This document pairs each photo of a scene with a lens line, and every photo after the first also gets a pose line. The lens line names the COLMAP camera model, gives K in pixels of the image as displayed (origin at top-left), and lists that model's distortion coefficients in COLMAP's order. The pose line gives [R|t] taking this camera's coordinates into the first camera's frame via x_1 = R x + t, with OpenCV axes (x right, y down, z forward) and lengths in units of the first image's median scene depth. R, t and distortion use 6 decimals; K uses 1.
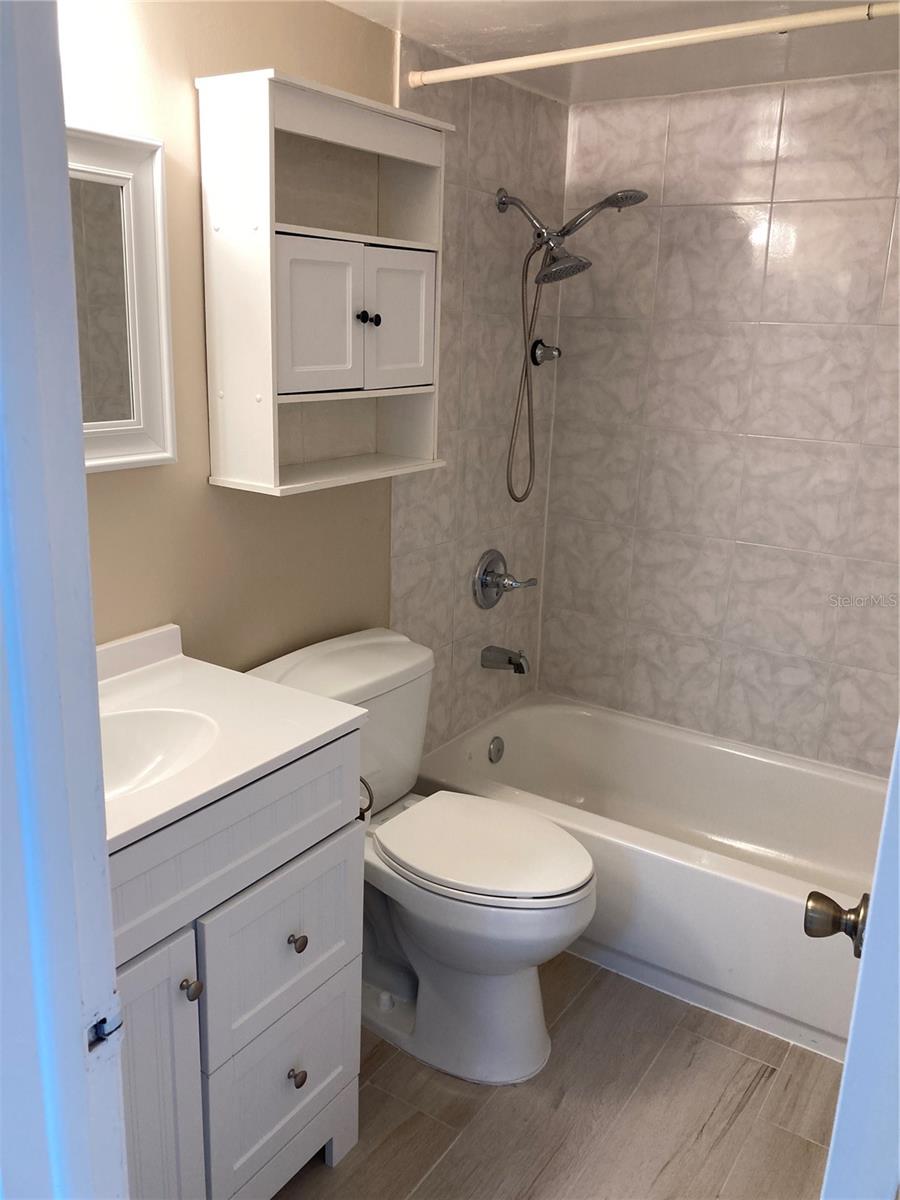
lens RADIAL K [[994.6, 0, 447.4], [0, 994.6, 600.0], [0, 0, 1]] dist [0.031306, -0.016786]
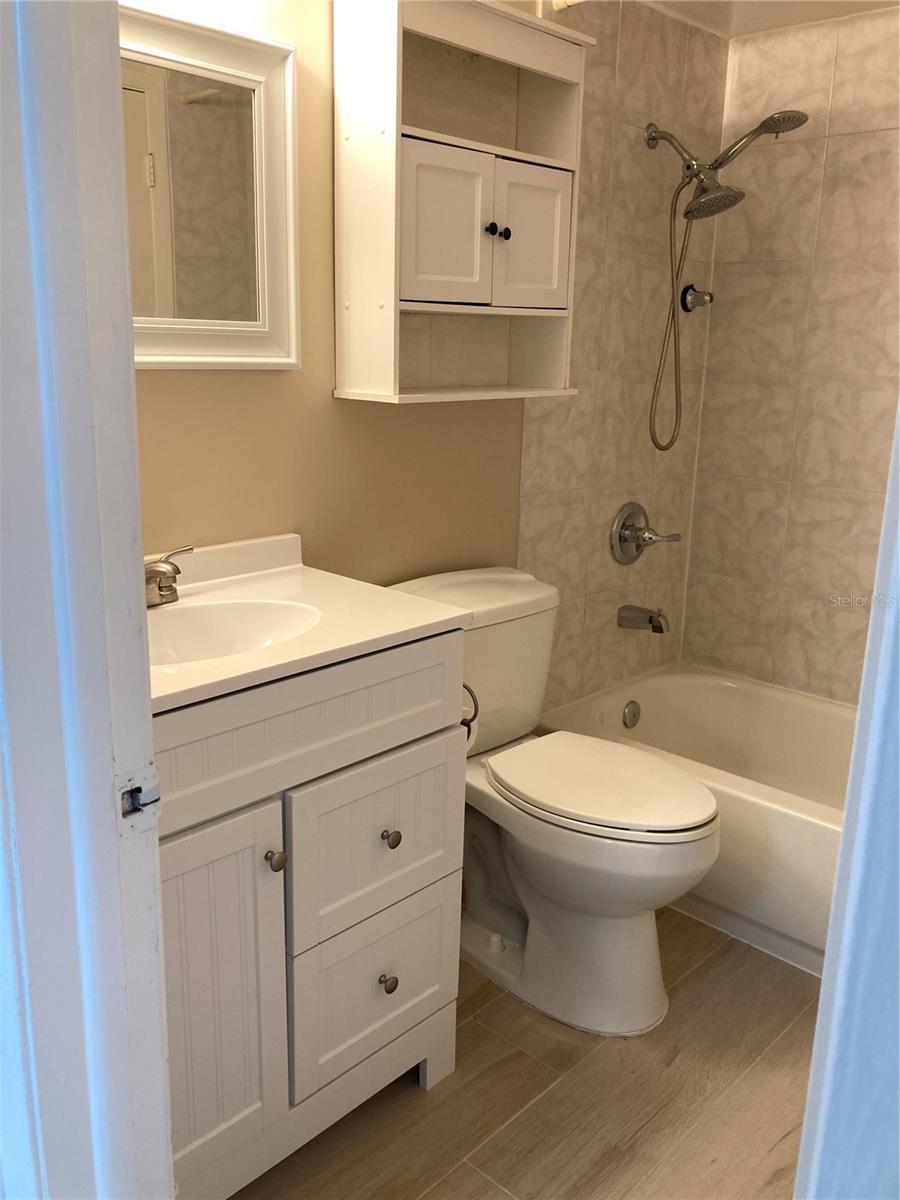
lens RADIAL K [[994.6, 0, 445.9], [0, 994.6, 598.6], [0, 0, 1]] dist [0.031306, -0.016786]
pose [[0.984235, 0.032319, -0.173886, 0.045263], [-0.037640, 0.998916, -0.027389, 0.091046], [0.172813, 0.033502, 0.984385, 0.026530]]
